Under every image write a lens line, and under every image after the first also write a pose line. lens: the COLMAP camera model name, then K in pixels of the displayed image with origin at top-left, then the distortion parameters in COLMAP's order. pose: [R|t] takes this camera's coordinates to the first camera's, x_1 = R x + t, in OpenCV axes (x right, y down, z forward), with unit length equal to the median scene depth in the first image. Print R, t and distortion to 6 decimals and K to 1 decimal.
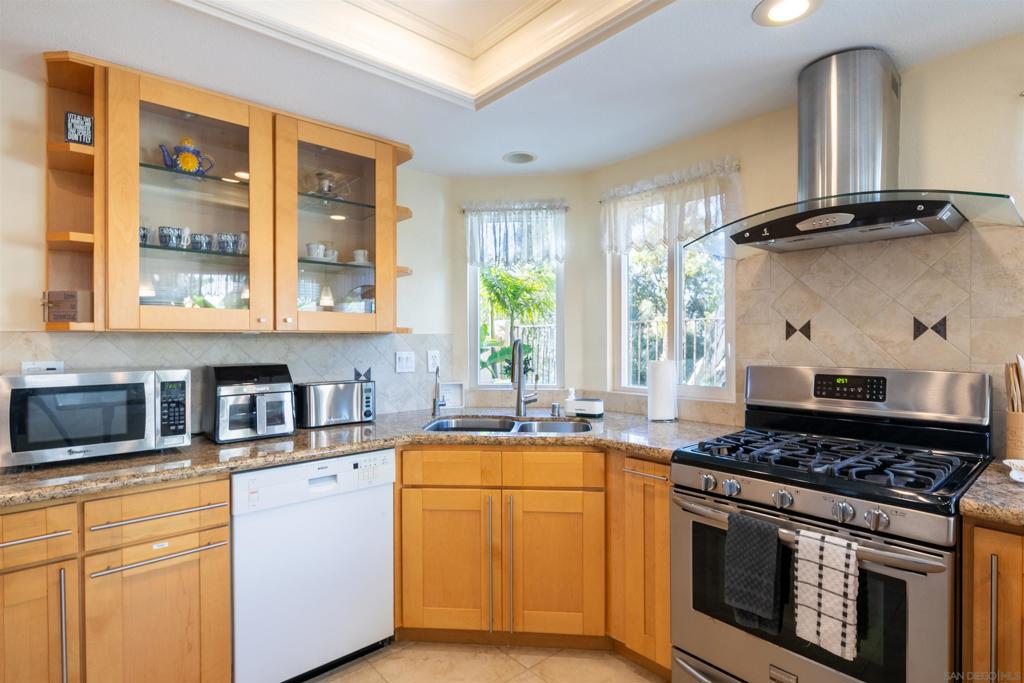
lens RADIAL K [[499.6, 0, 505.5], [0, 499.6, 344.5], [0, 0, 1]] dist [0.001876, -0.002379]
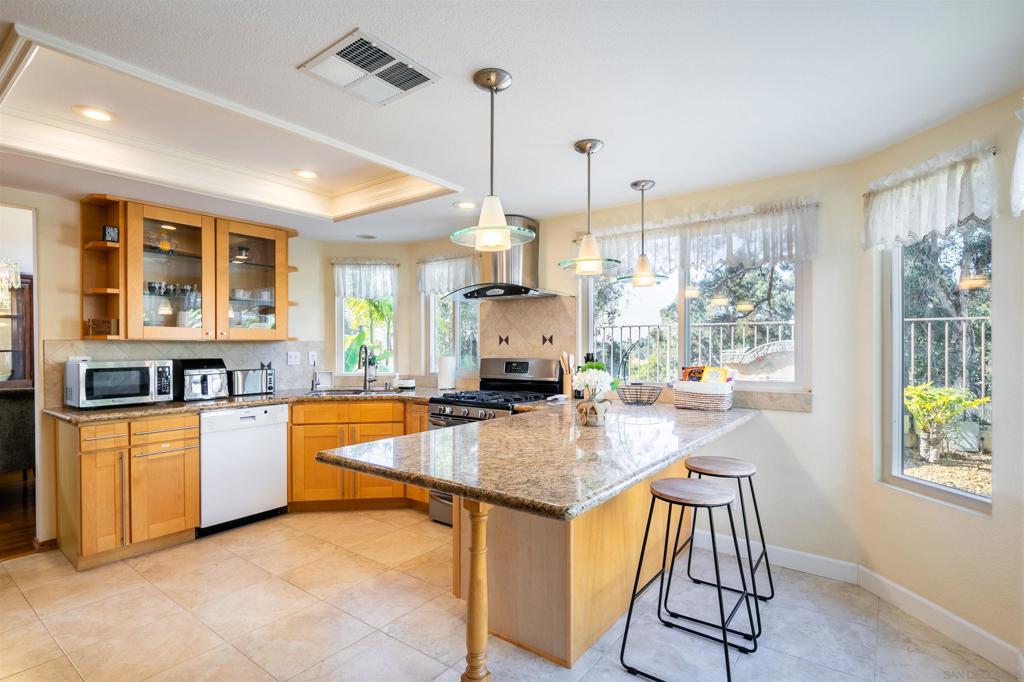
lens RADIAL K [[499.6, 0, 512.8], [0, 499.6, 347.6], [0, 0, 1]] dist [0.001876, -0.002379]
pose [[0.976510, 0.000297, 0.215474, 0.192328], [0.000176, 0.999998, -0.002173, 0.005885], [-0.215474, 0.002160, 0.976507, -0.983470]]
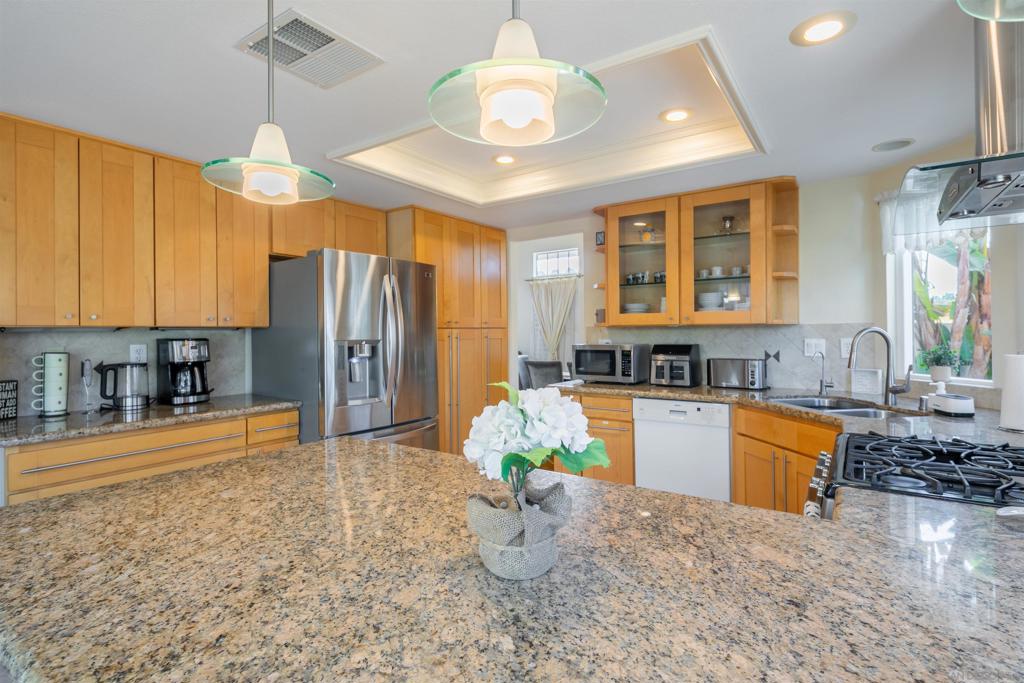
lens RADIAL K [[499.6, 0, 515.4], [0, 499.6, 331.8], [0, 0, 1]] dist [0.001876, -0.002379]
pose [[0.252375, 0.003460, -0.967623, 1.034198], [0.000104, 0.999994, 0.003603, -0.008866], [0.967630, -0.001010, 0.252373, 0.033956]]
